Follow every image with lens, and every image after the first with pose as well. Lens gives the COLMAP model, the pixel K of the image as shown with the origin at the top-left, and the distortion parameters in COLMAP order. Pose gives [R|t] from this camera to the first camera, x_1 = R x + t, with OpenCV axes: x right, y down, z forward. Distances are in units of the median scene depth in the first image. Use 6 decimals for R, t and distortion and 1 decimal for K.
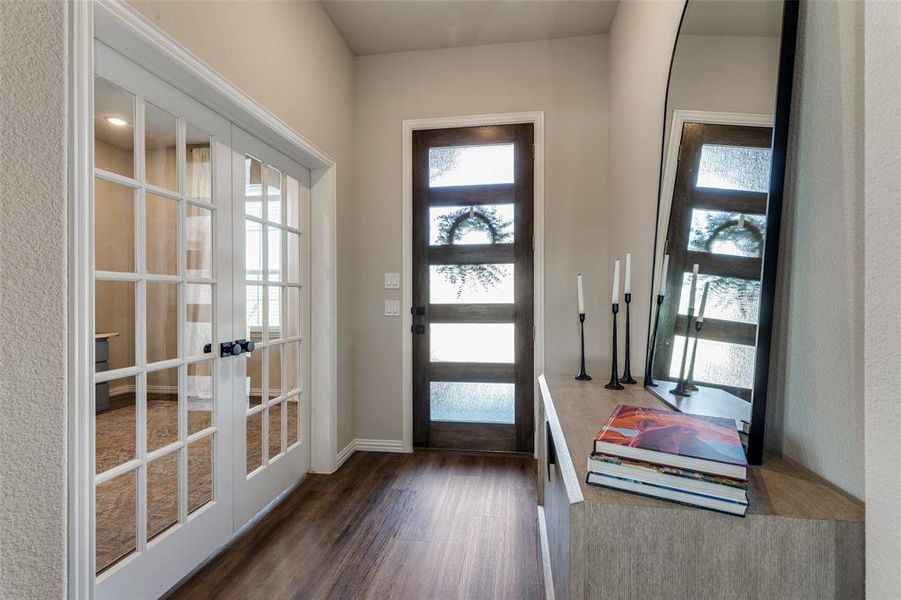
lens RADIAL K [[439.8, 0, 451.5], [0, 439.8, 298.1], [0, 0, 1]] dist [-0.006488, 0.002728]
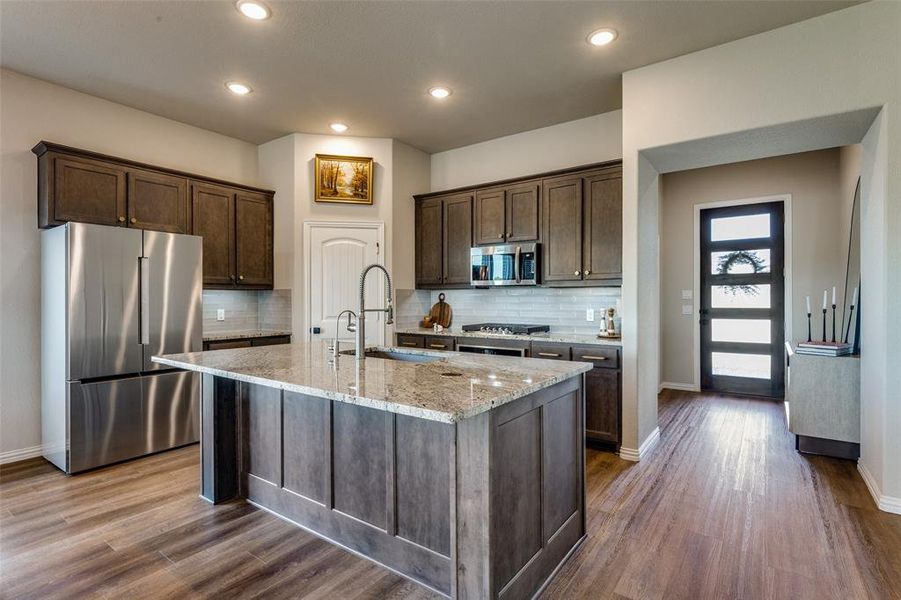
lens RADIAL K [[439.8, 0, 453.9], [0, 439.8, 297.5], [0, 0, 1]] dist [-0.006488, 0.002728]
pose [[0.890159, -0.001525, -0.455647, -0.167133], [-0.000177, 0.999993, -0.003693, -0.020753], [0.455650, 0.003368, 0.890153, -1.026587]]
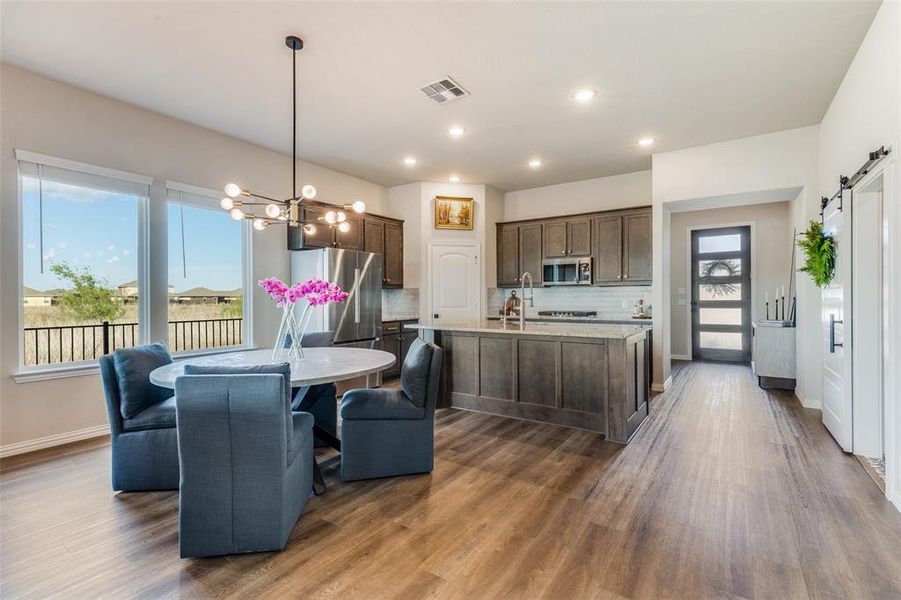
lens RADIAL K [[414.4, 0, 452.1], [0, 414.4, 296.4], [0, 0, 1]] dist [0.011400, -0.001741]
pose [[0.900746, -0.004497, -0.434323, -0.287012], [0.003512, 0.999989, -0.003071, -0.006180], [0.434332, 0.001240, 0.900752, -1.708560]]
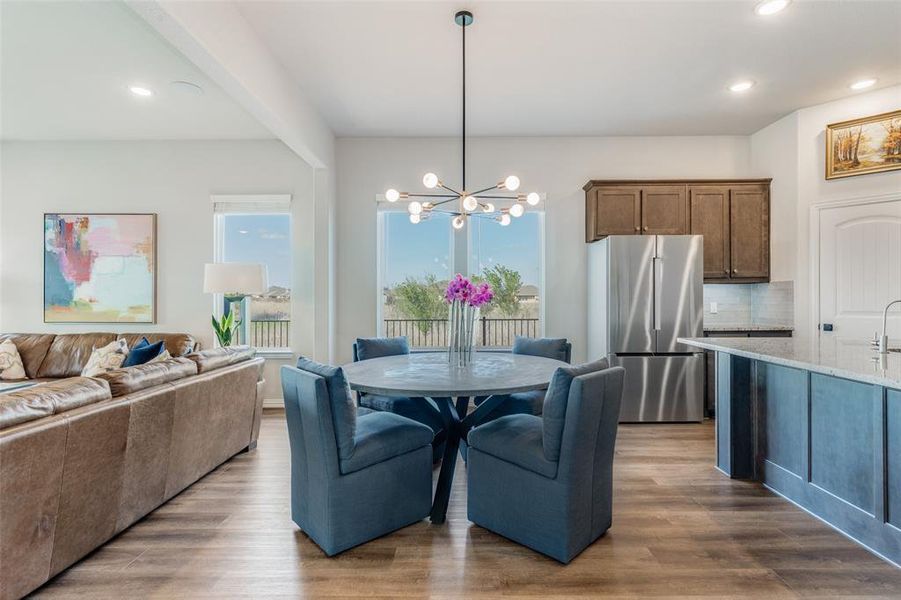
lens RADIAL K [[439.8, 0, 458.7], [0, 439.8, 298.4], [0, 0, 1]] dist [-0.006488, 0.002728]
pose [[0.139348, 0.001705, -0.990242, -0.128523], [0.006262, 0.999977, 0.002603, -0.010287], [0.990224, -0.006564, 0.139334, -1.173005]]
